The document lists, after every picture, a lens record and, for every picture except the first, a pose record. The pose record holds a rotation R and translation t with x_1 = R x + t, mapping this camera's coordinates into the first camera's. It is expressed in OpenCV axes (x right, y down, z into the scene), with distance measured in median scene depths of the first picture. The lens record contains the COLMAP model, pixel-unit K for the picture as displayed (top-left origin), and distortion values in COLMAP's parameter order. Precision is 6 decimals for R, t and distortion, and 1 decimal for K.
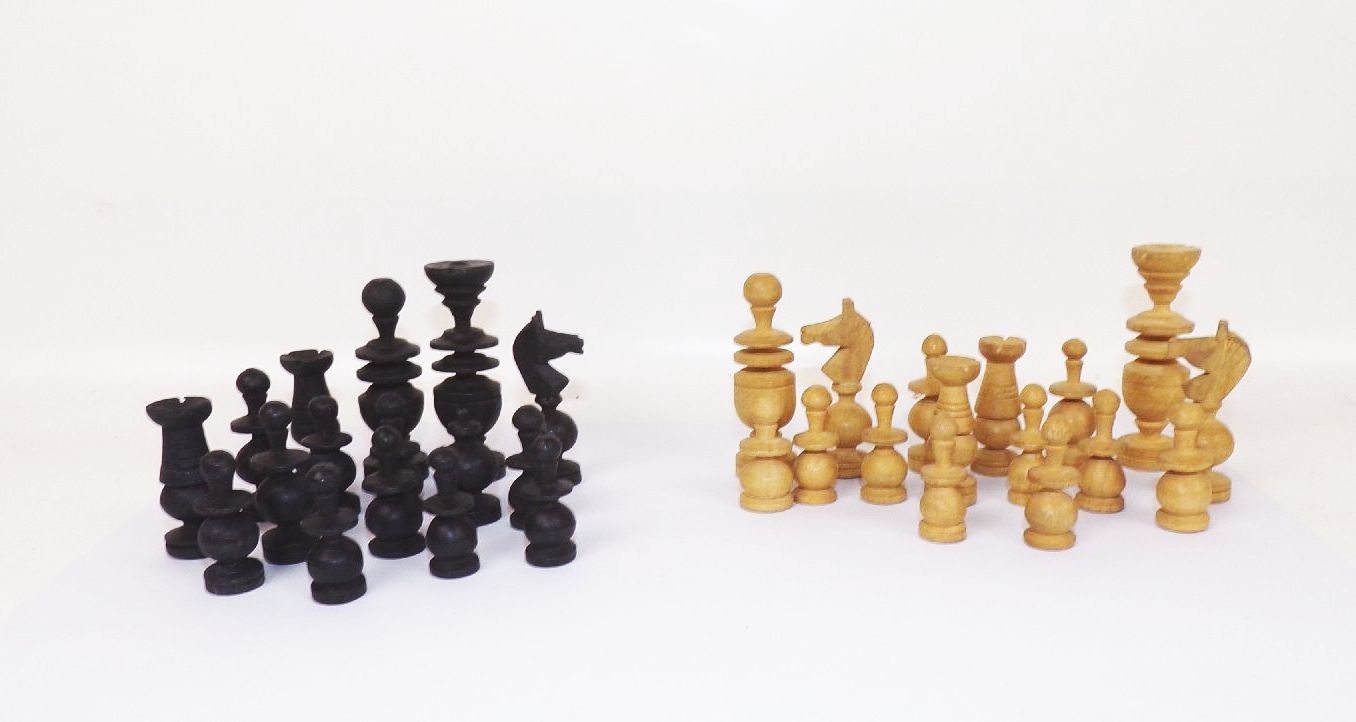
lens RADIAL K [[1366.5, 0, 678.0], [0, 1366.5, 361.0], [0, 0, 1]] dist [-0.015222, -0.009089]
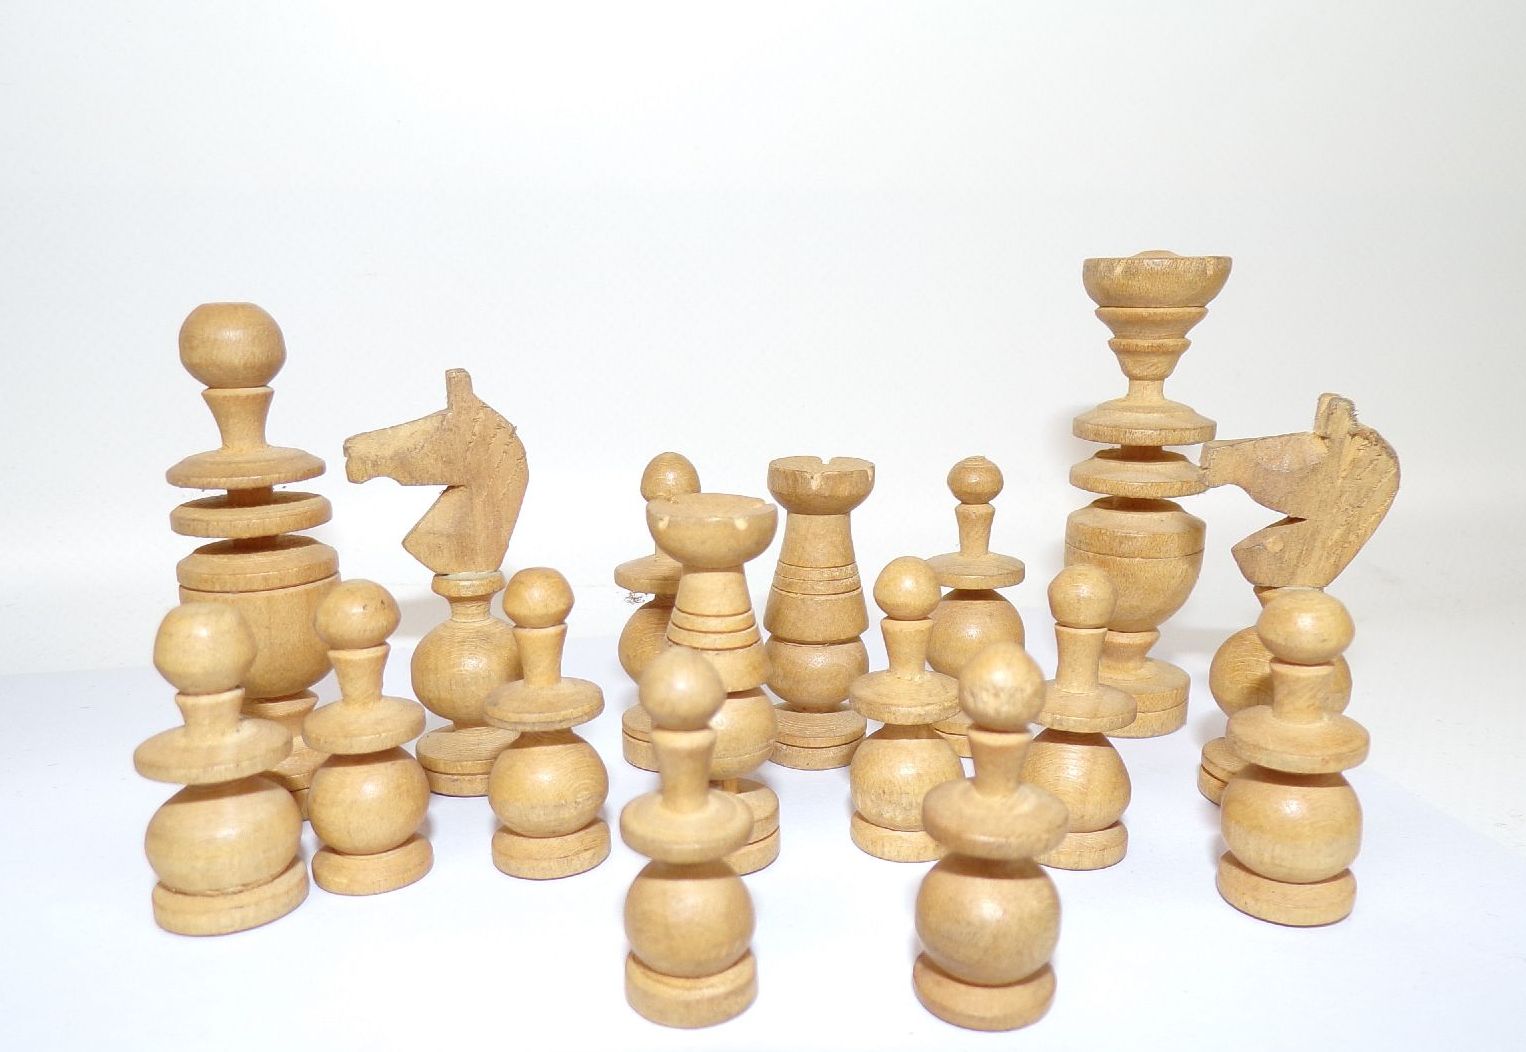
lens RADIAL K [[1365.0, 0, 763.0], [0, 1365.0, 526.0], [0, 0, 1]] dist [0.000192, 0.000700]
pose [[0.975720, -0.028006, 0.217225, 0.123818], [0.032586, 0.999315, -0.017531, 0.012208], [-0.216585, 0.024184, 0.975964, 0.578112]]
